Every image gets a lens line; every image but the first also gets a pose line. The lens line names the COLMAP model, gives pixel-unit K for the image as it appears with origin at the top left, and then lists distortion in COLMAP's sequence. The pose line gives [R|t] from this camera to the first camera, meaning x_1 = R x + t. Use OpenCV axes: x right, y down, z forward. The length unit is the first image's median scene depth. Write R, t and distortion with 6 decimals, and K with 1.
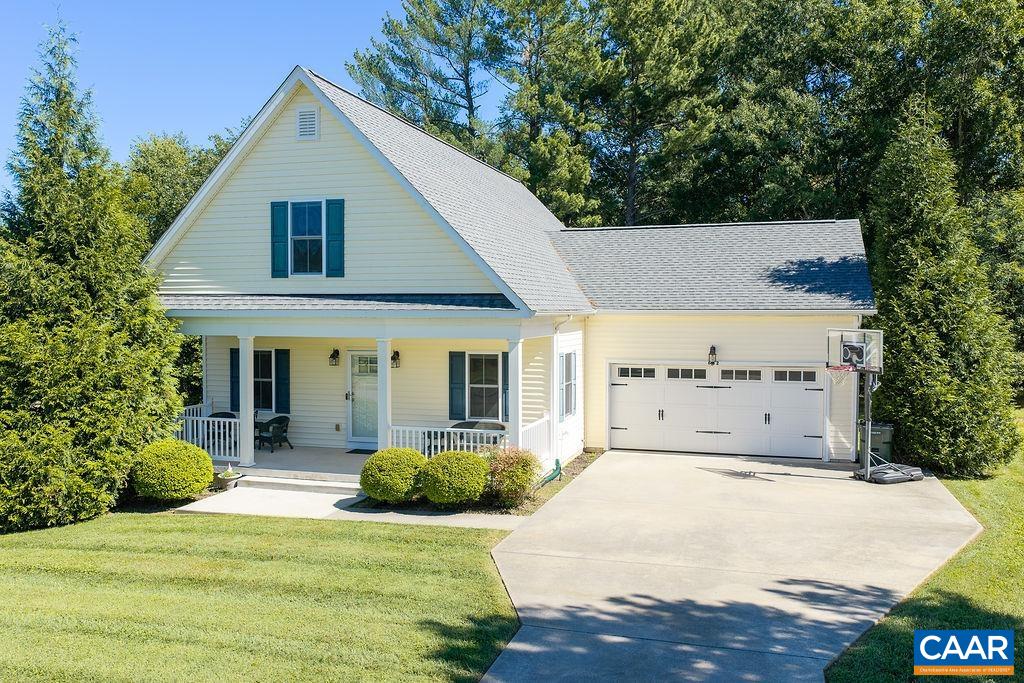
lens RADIAL K [[846.9, 0, 512.0], [0, 846.9, 341.5], [0, 0, 1]] dist [0.005155, -0.001013]
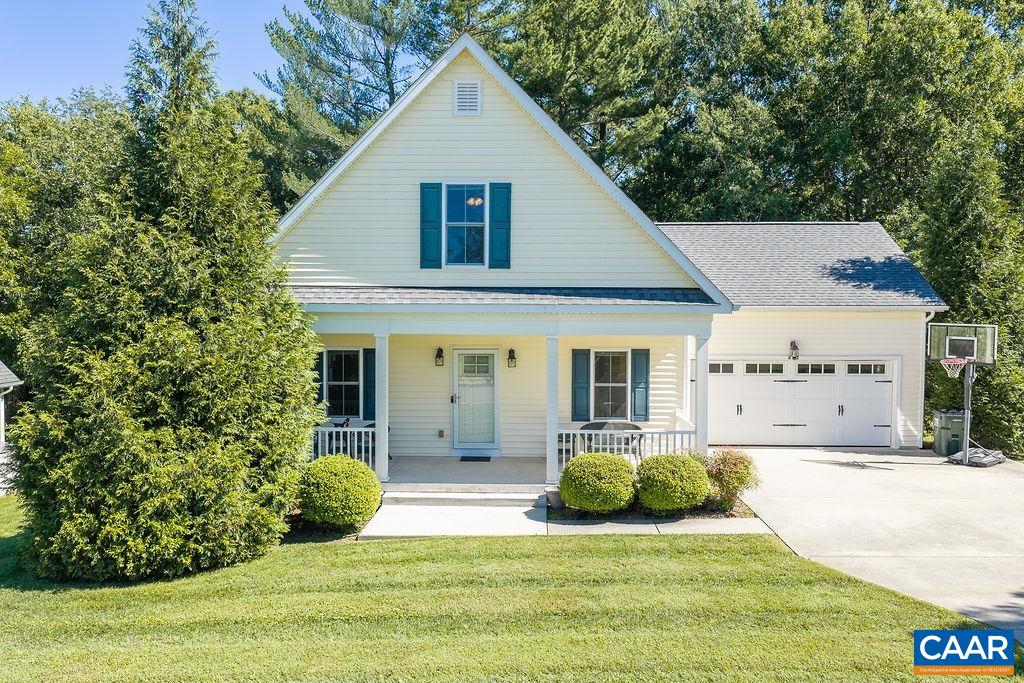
lens RADIAL K [[846.9, 0, 512.0], [0, 846.9, 341.5], [0, 0, 1]] dist [0.005155, -0.001013]
pose [[0.964053, -0.007971, 0.265590, -0.407649], [0.006951, 0.999964, 0.004780, -0.001732], [-0.265619, -0.002762, 0.964074, 0.111683]]
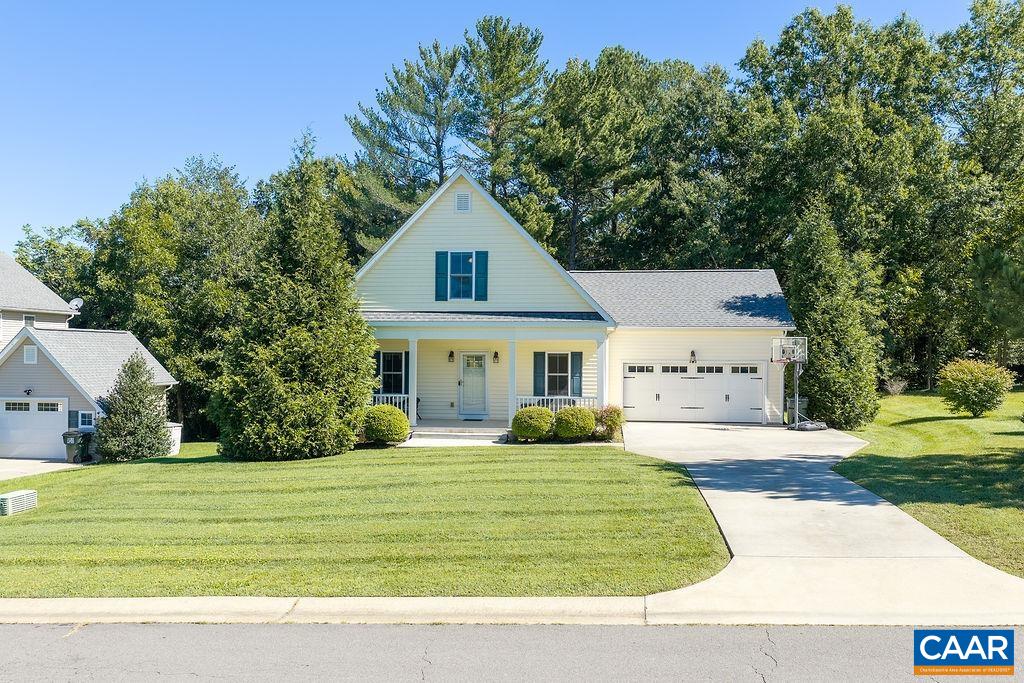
lens RADIAL K [[874.4, 0, 512.0], [0, 874.4, 341.5], [0, 0, 1]] dist [0.016668, -0.000496]
pose [[0.983197, 0.006592, 0.182431, -0.415172], [0.001623, 0.998993, -0.044847, 0.066112], [-0.182543, 0.044390, 0.982195, -0.548732]]
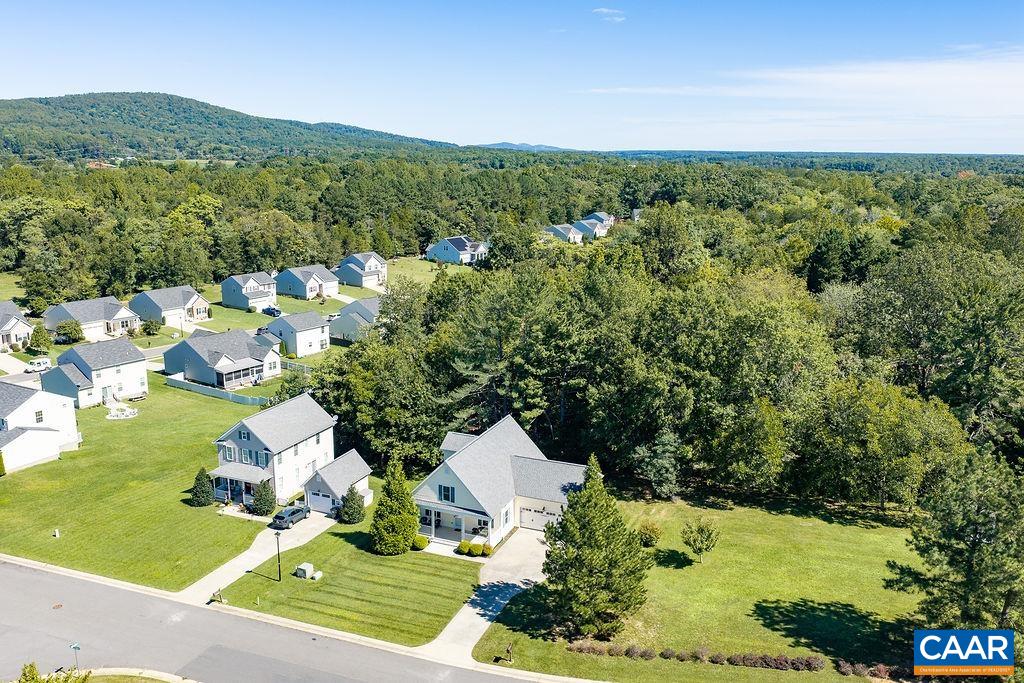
lens RADIAL K [[846.9, 0, 512.0], [0, 846.9, 341.5], [0, 0, 1]] dist [0.005155, -0.001013]
pose [[0.995009, 0.028965, -0.095484, 0.500280], [-0.010103, 0.981269, 0.192380, -1.720572], [0.099267, -0.190455, 0.976664, -3.124491]]
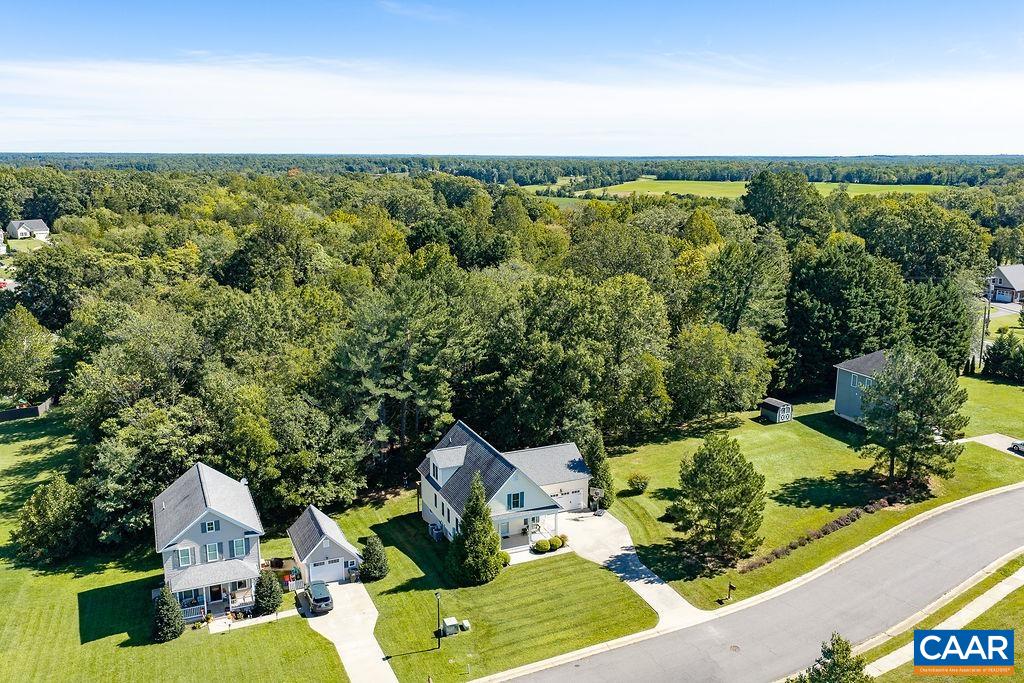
lens RADIAL K [[846.9, 0, 512.0], [0, 846.9, 341.5], [0, 0, 1]] dist [0.005155, -0.001013]
pose [[0.754940, -0.141796, 0.640281, -2.878960], [0.018105, 0.980479, 0.195789, -1.748231], [-0.655544, -0.136217, 0.742770, -2.130533]]
